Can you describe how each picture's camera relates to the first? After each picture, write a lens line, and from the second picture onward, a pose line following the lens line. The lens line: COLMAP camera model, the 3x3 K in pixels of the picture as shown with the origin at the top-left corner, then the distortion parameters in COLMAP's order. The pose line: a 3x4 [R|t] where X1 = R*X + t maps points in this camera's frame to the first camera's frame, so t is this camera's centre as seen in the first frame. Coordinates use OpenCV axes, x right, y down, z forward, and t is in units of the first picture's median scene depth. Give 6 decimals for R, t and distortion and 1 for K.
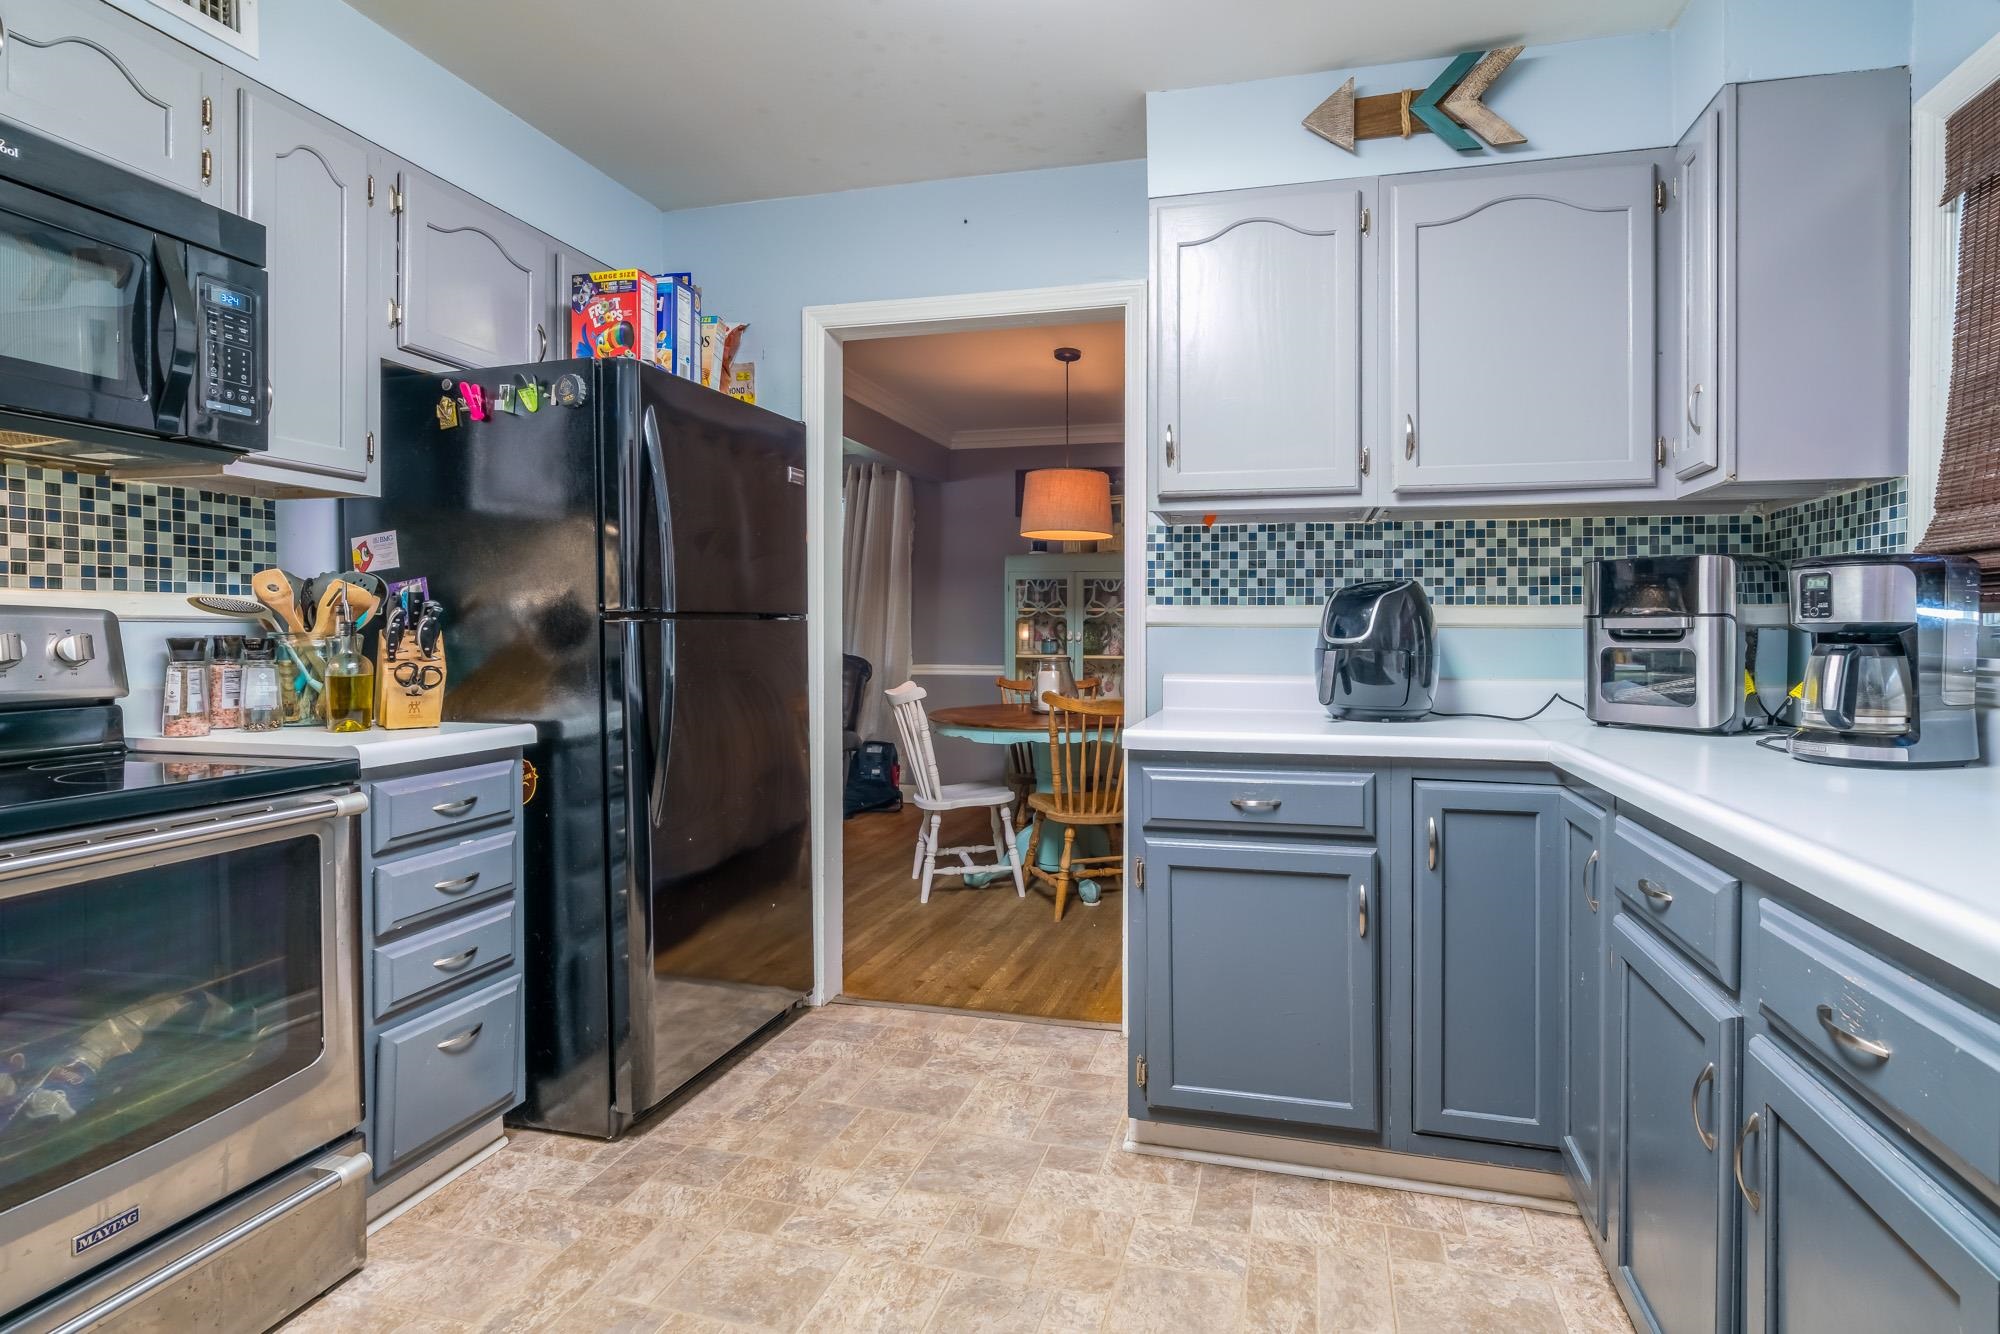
lens RADIAL K [[929.2, 0, 1071.4], [0, 929.2, 638.3], [0, 0, 1]] dist [-0.002078, 0.000762]
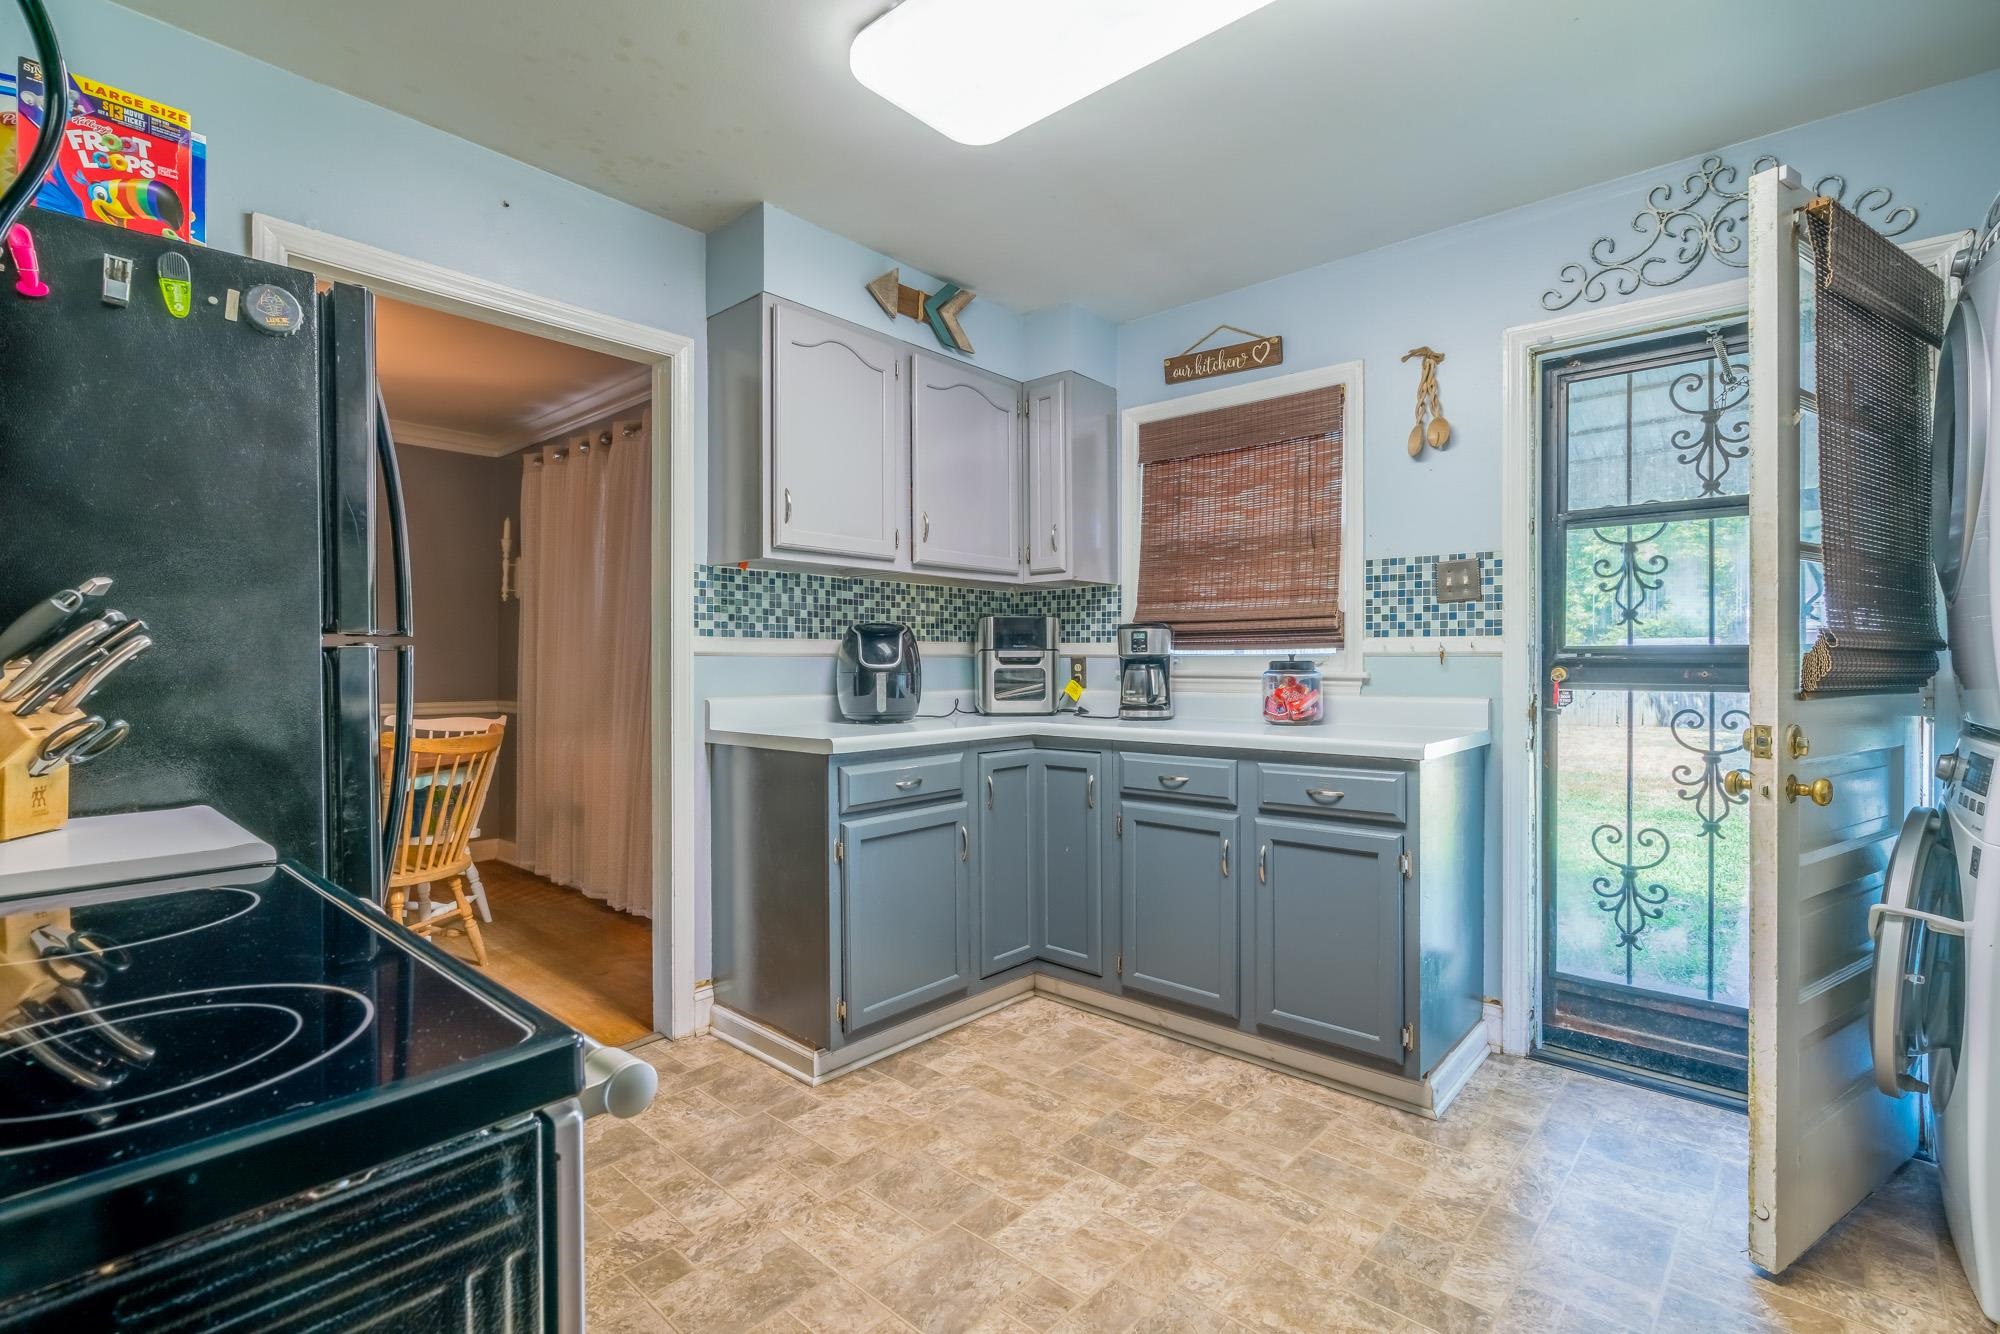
lens RADIAL K [[922.9, 0, 1006.5], [0, 922.9, 665.4], [0, 0, 1]] dist [0.001742, 0.001156]
pose [[0.468452, -0.008476, 0.883449, -0.879351], [0.010712, 0.999935, 0.003913, -0.001950], [-0.883424, 0.007630, 0.468512, 0.203908]]
